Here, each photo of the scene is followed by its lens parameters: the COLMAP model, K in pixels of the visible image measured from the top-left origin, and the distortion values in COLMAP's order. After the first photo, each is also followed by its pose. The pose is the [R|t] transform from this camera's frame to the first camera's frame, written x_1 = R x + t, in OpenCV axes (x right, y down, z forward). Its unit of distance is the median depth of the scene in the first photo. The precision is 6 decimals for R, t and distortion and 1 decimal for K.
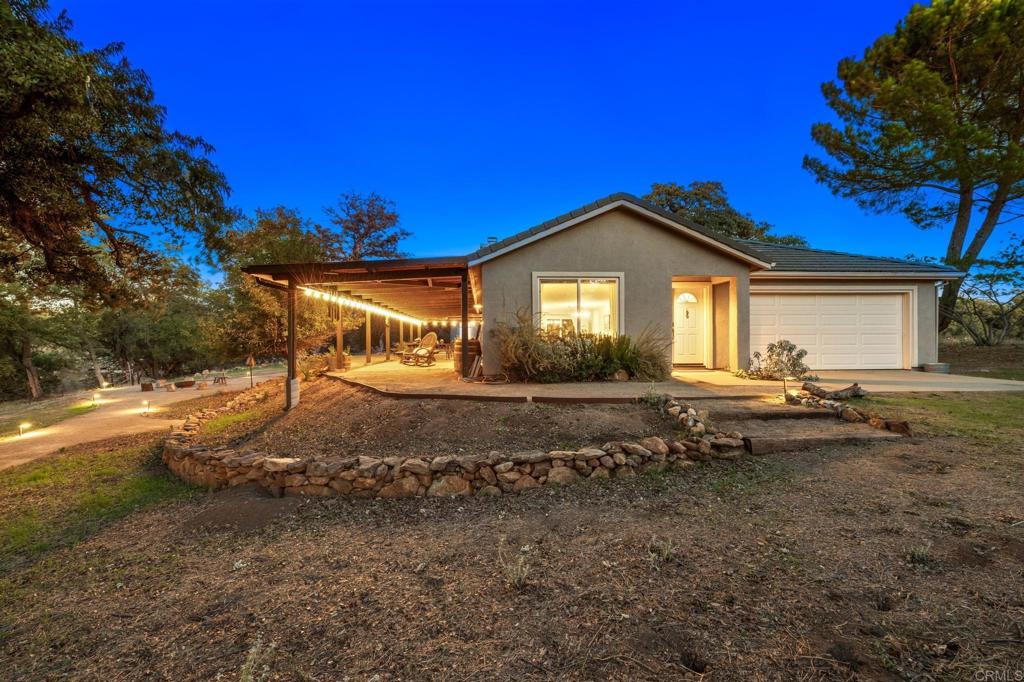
lens RADIAL K [[463.6, 0, 512.0], [0, 463.6, 341.0], [0, 0, 1]] dist [0.000946, 0.000152]
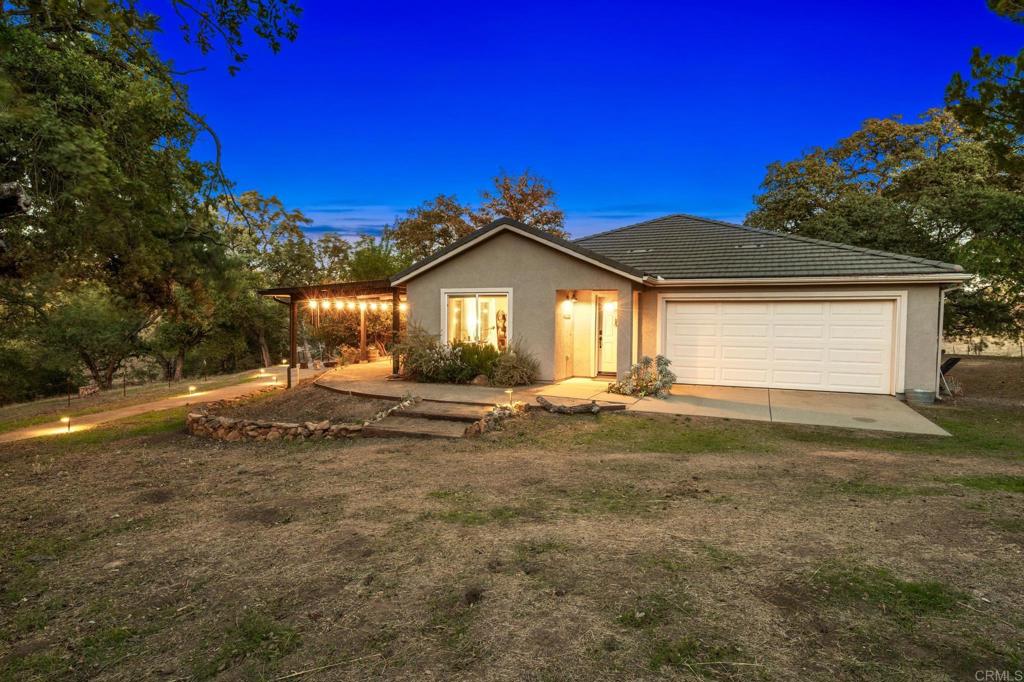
lens RADIAL K [[565.4, 0, 512.0], [0, 565.4, 341.0], [0, 0, 1]] dist [-0.001188, -0.000197]
pose [[0.891600, 0.030319, -0.451809, 0.859731], [-0.013991, 0.999124, 0.039438, -0.074176], [0.452609, -0.028842, 0.891243, -0.215770]]
